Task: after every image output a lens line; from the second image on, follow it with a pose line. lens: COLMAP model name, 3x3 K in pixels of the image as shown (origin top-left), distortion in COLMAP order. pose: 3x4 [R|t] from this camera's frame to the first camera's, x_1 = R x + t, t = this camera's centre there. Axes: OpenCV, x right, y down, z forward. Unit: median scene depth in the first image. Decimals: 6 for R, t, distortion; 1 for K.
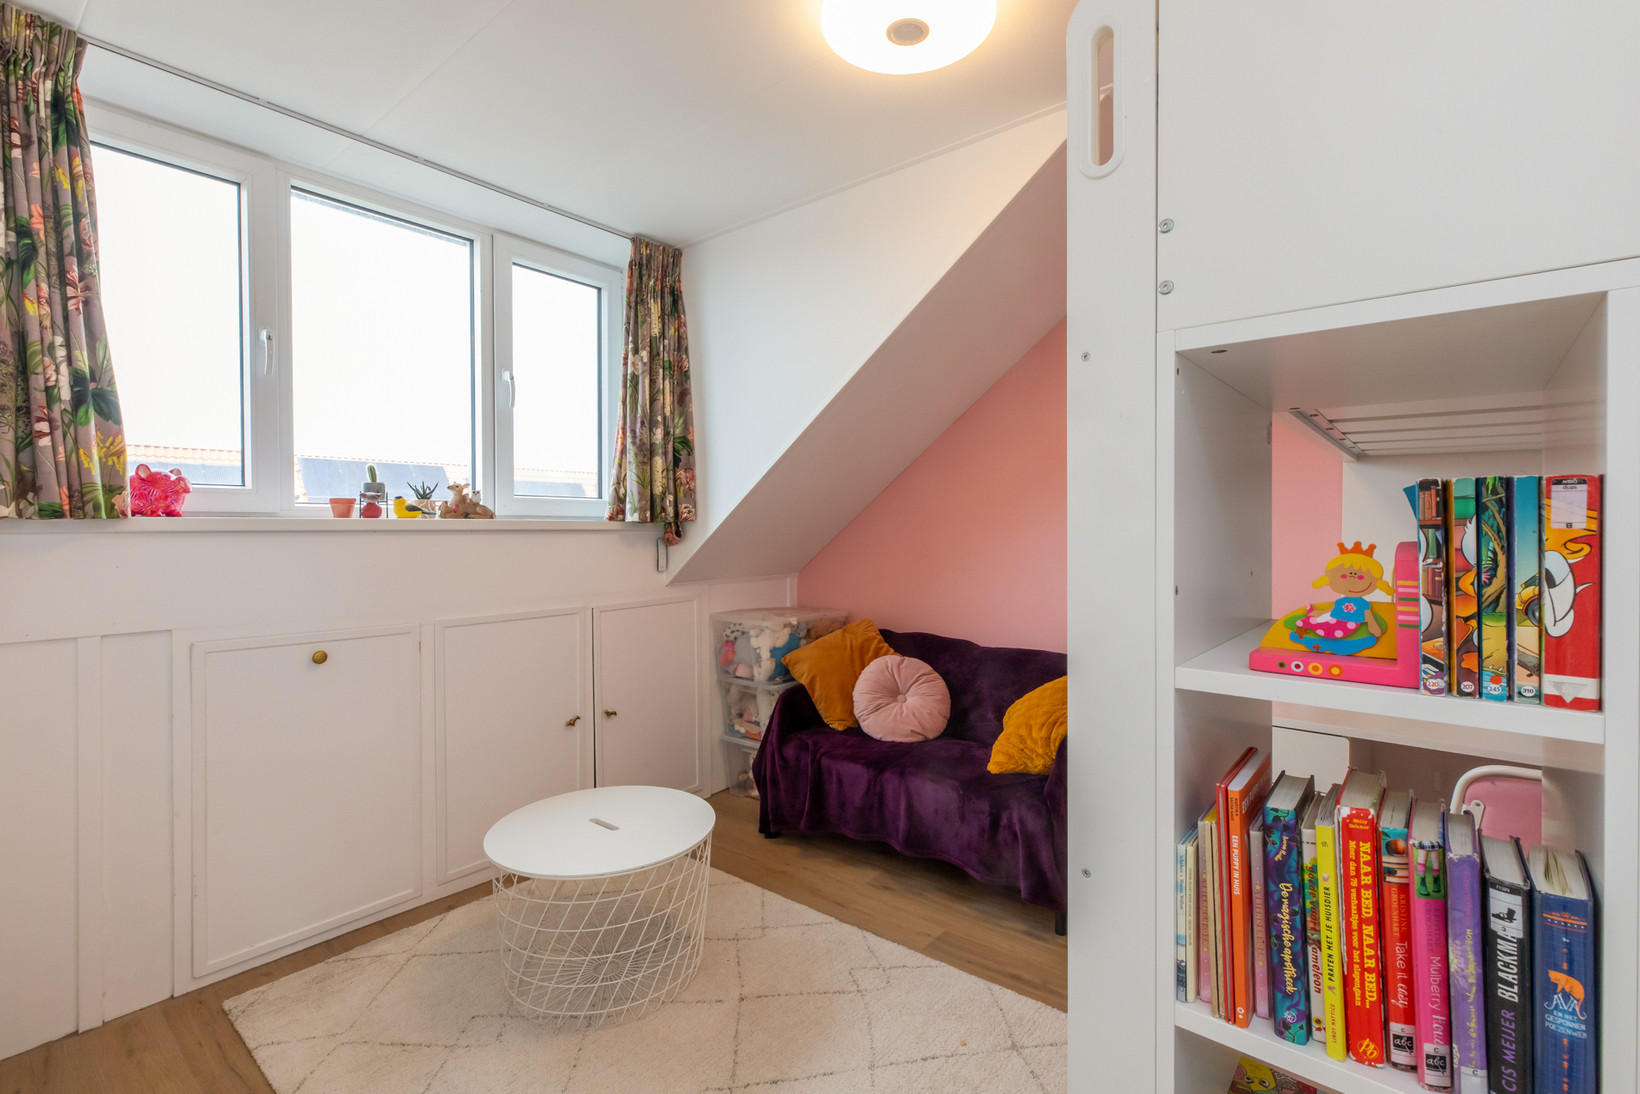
lens RADIAL K [[756.1, 0, 818.9], [0, 756.1, 534.4], [0, 0, 1]] dist [0.005752, -0.000220]
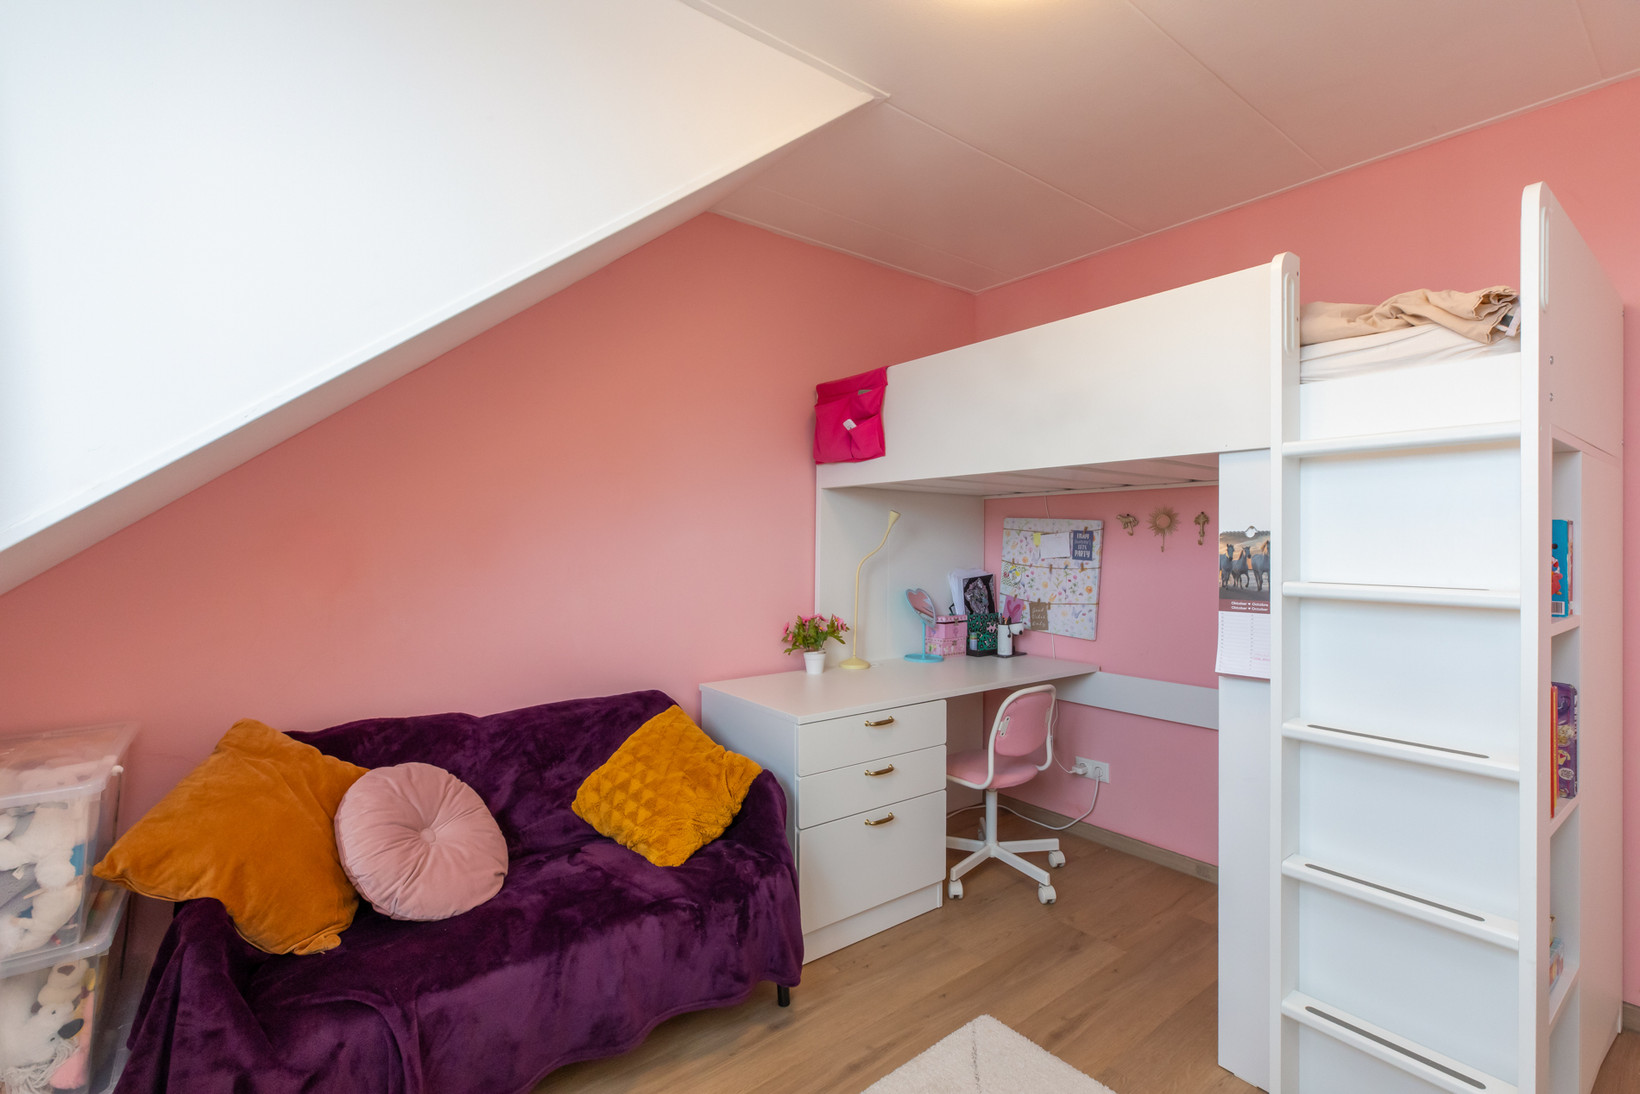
lens RADIAL K [[756.1, 0, 818.9], [0, 756.1, 544.7], [0, 0, 1]] dist [0.005752, -0.000220]
pose [[0.227431, 0.002389, 0.973791, -0.405900], [0.002688, 0.999992, -0.003081, -0.015171], [-0.973791, 0.003318, 0.227423, 0.551645]]
